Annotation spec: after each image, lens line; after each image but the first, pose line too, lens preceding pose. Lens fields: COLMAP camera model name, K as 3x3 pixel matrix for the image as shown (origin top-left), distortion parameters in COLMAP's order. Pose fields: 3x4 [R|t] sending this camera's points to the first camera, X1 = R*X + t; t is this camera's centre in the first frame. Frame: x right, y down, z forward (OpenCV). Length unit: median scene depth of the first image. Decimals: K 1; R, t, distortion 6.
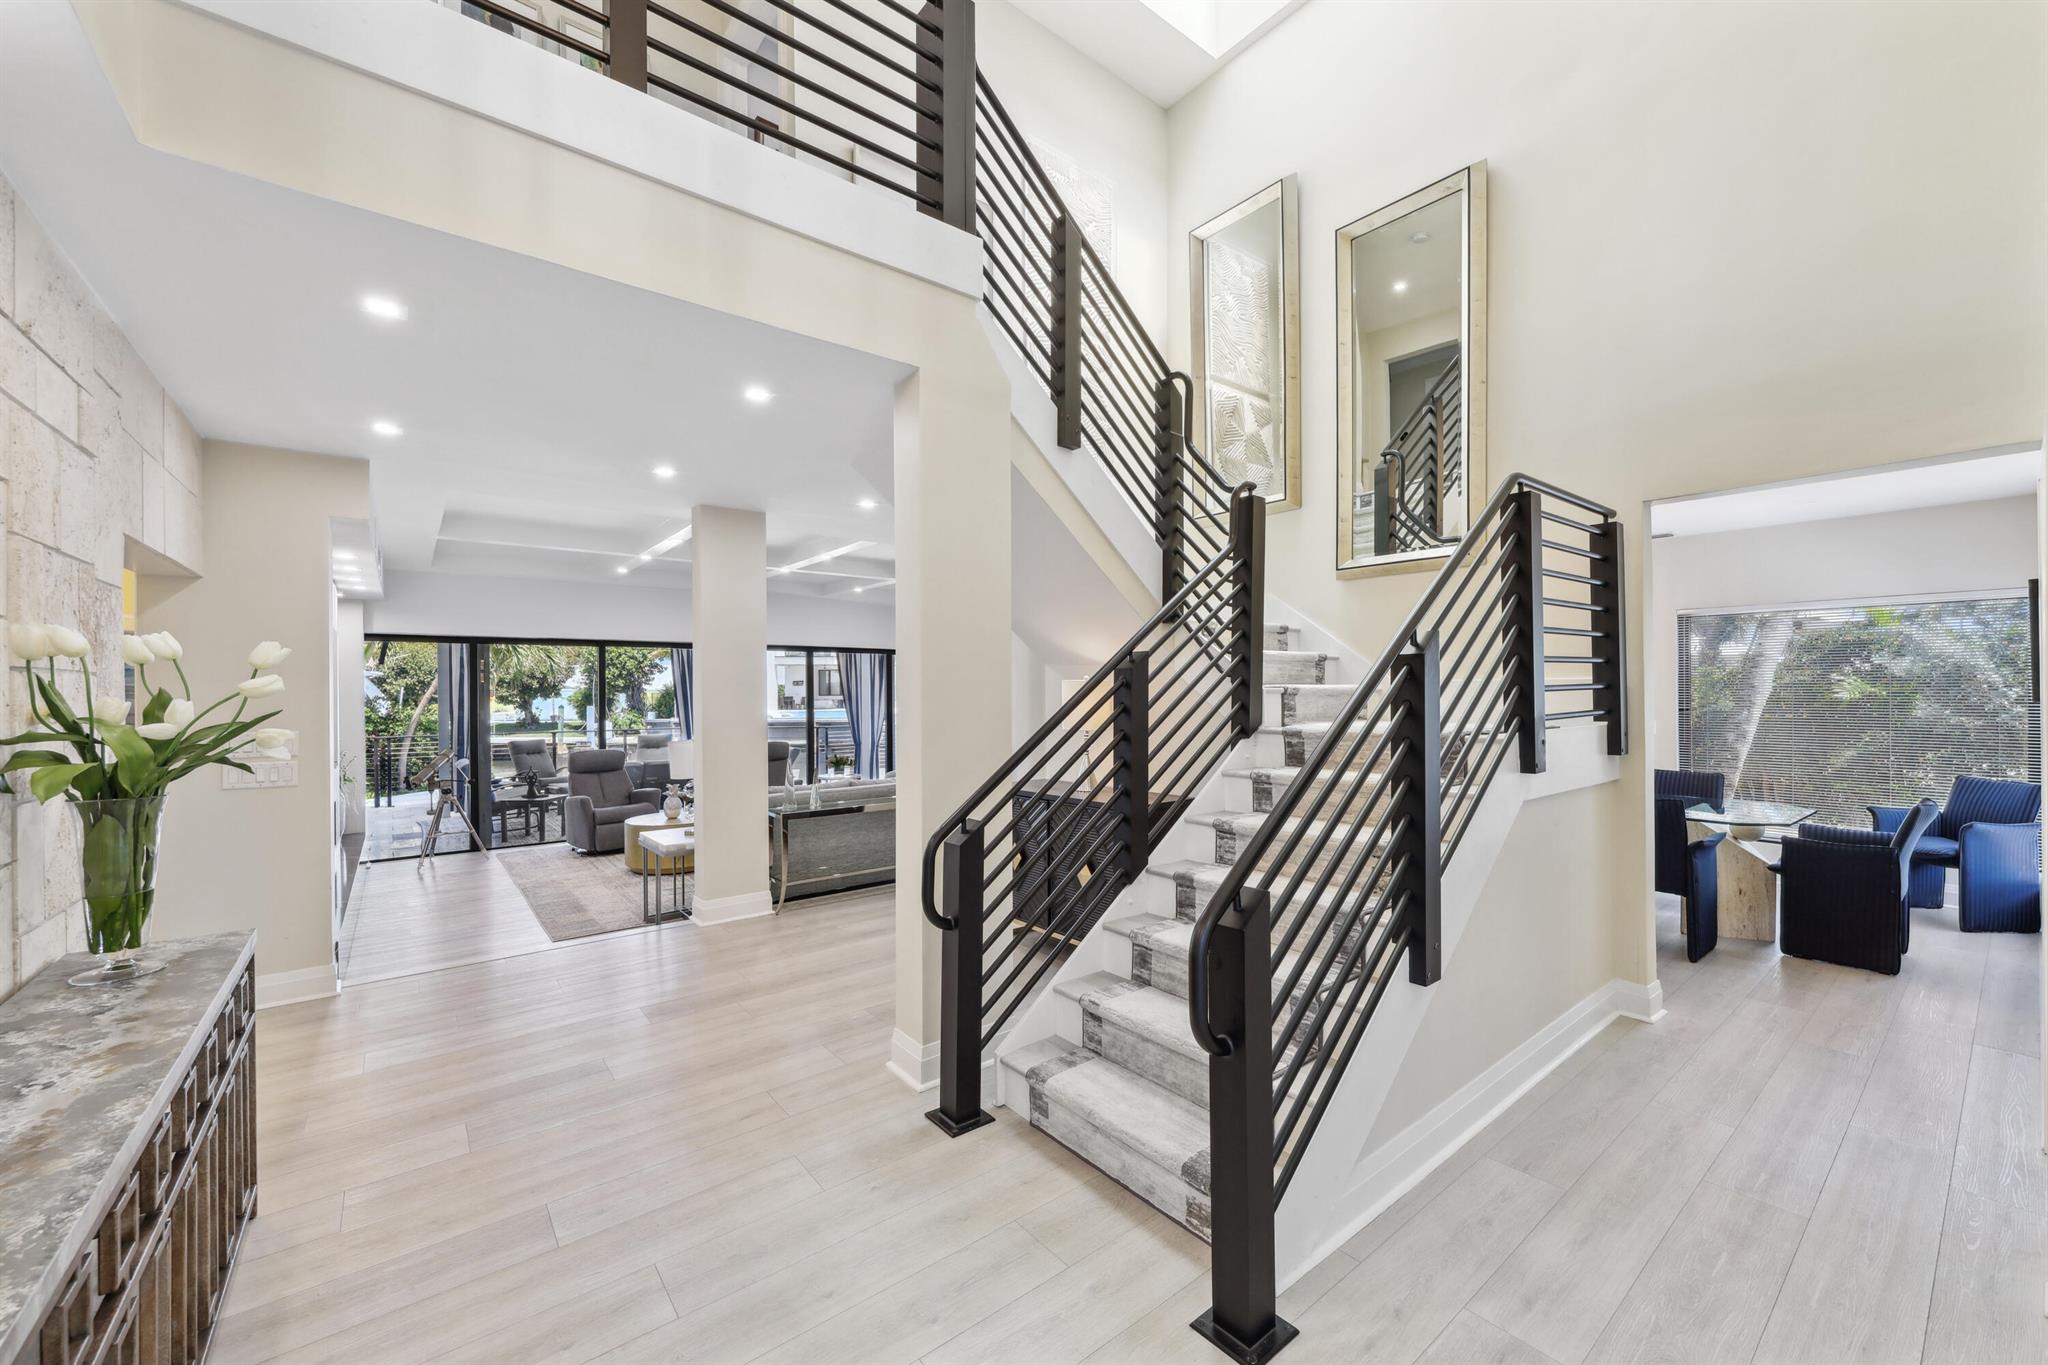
lens RADIAL K [[780.5, 0, 1017.5], [0, 780.5, 672.4], [0, 0, 1]] dist [0.000877, 0.000791]
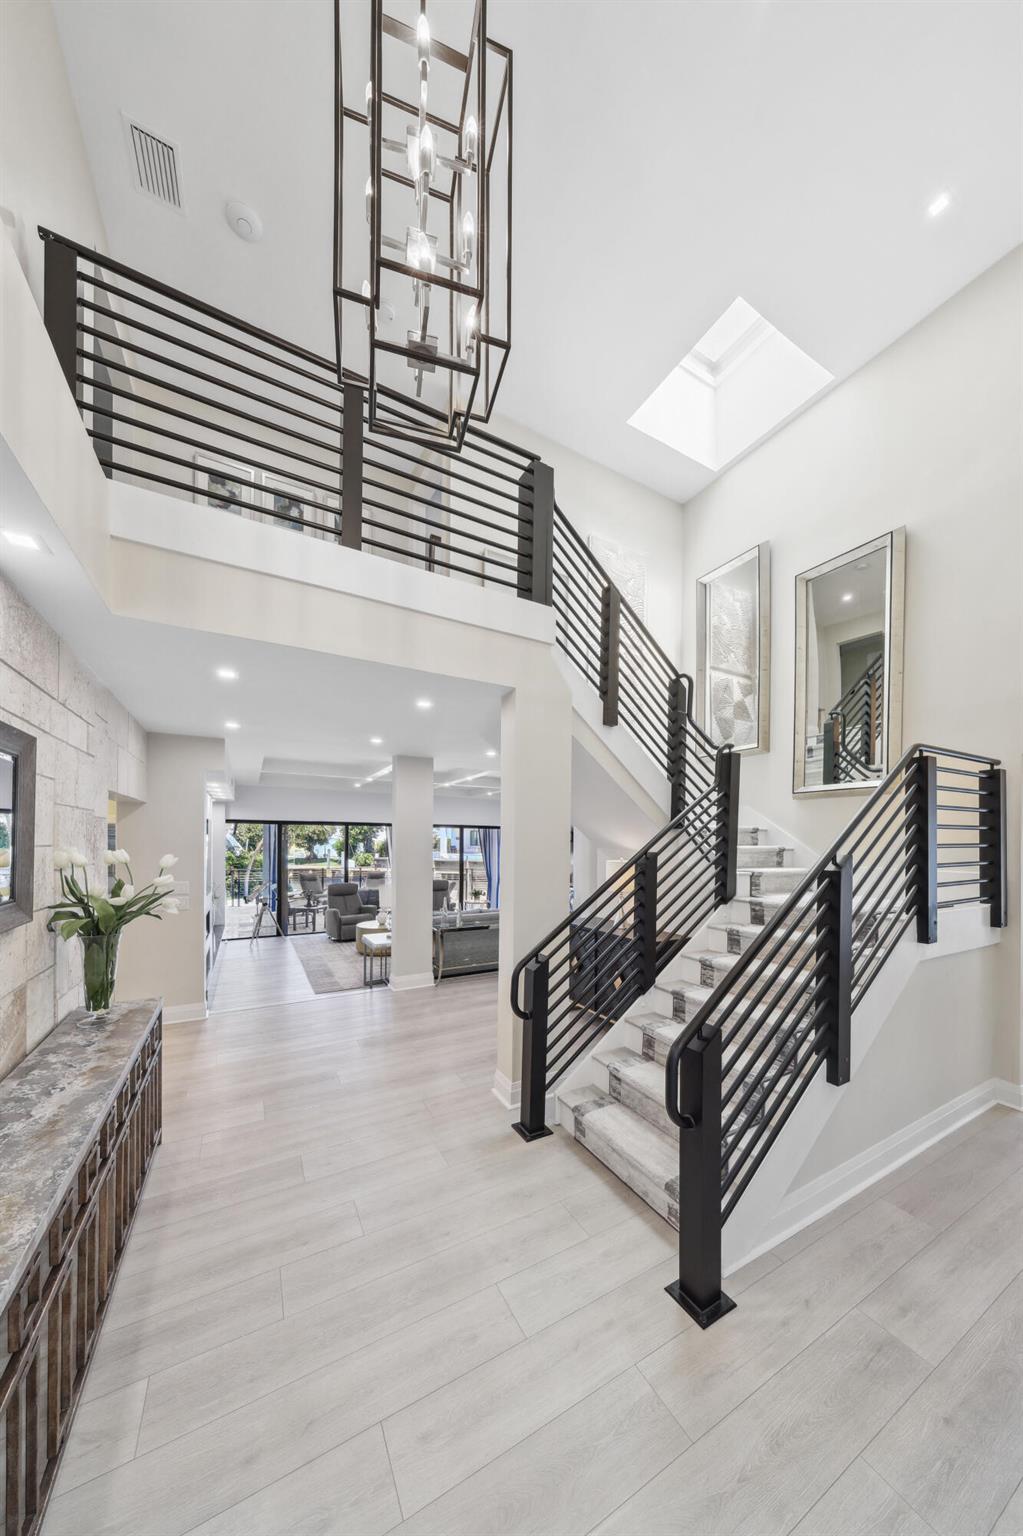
lens RADIAL K [[485.8, 0, 547.4], [0, 485.8, 768.5], [0, 0, 1]] dist [-0.001720, 0.001404]
pose [[0.986791, 0.027223, -0.159695, 0.099231], [-0.026394, 0.999625, 0.007312, -0.201938], [0.159834, -0.003001, 0.987139, -0.016498]]
